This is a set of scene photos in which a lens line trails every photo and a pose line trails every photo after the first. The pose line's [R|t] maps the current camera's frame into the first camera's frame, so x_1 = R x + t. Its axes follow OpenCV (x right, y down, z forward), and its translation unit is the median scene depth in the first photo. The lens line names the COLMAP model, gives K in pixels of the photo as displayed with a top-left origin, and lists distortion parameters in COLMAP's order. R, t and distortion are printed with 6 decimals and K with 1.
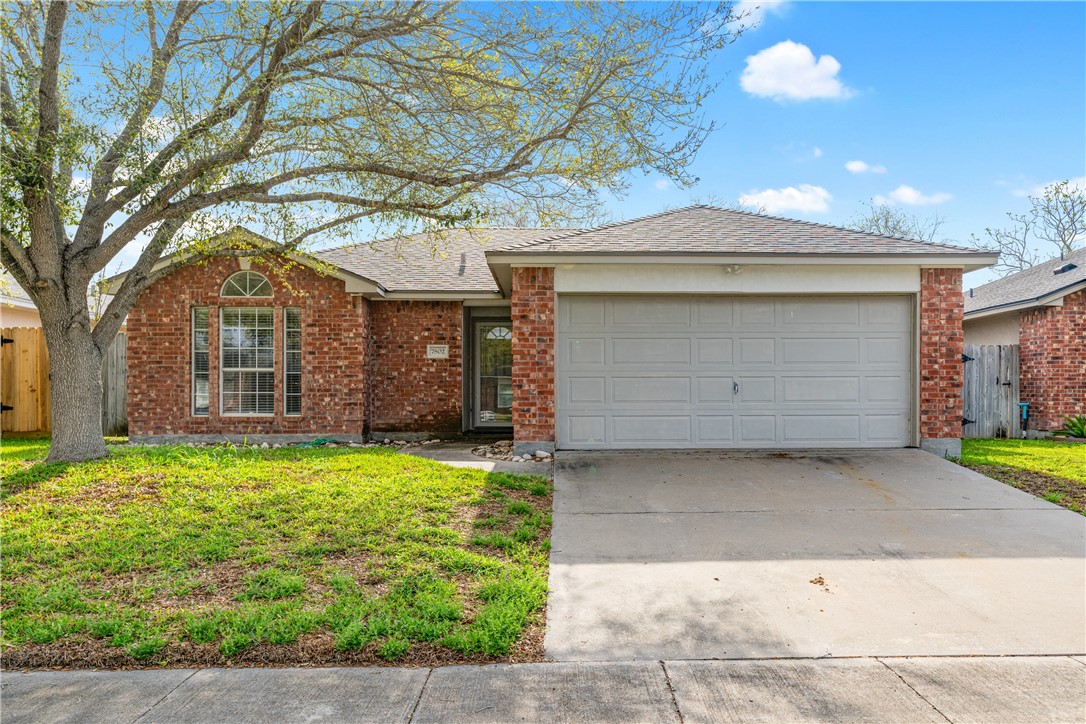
lens RADIAL K [[754.1, 0, 543.0], [0, 754.1, 362.0], [0, 0, 1]] dist [-0.001643, -0.000139]
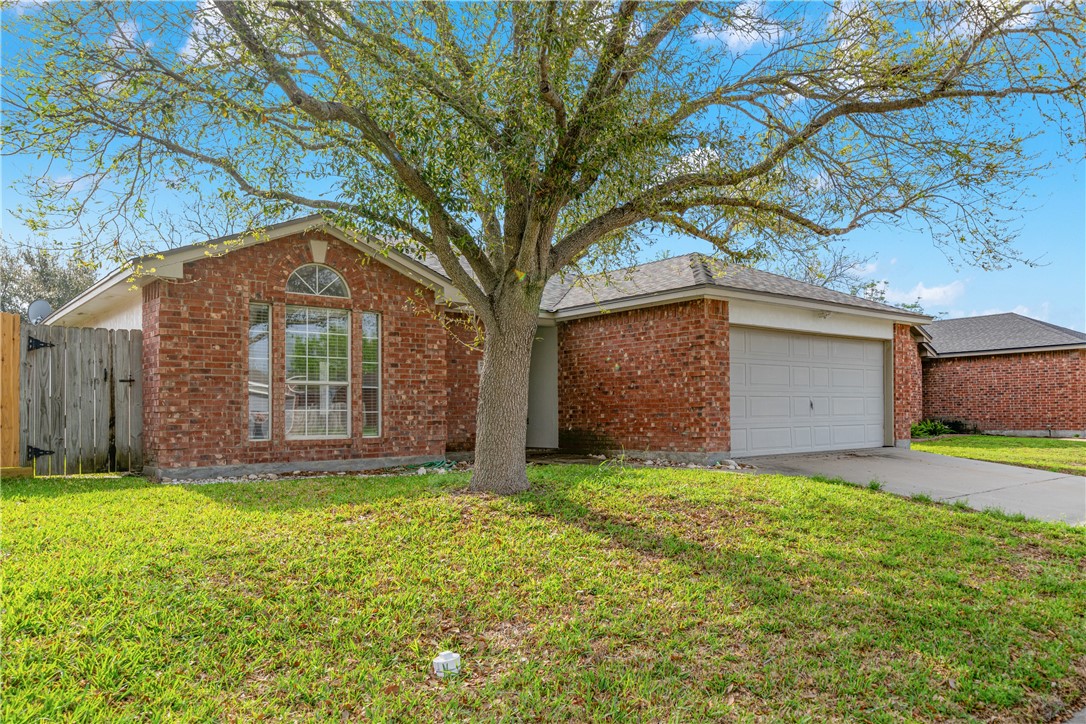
lens RADIAL K [[755.5, 0, 543.0], [0, 755.5, 362.0], [0, 0, 1]] dist [0.000168, -0.000156]
pose [[0.797216, 0.035130, 0.602671, -0.702166], [-0.021527, 0.999325, -0.029775, 0.006767], [-0.603310, 0.010763, 0.797434, 0.187711]]
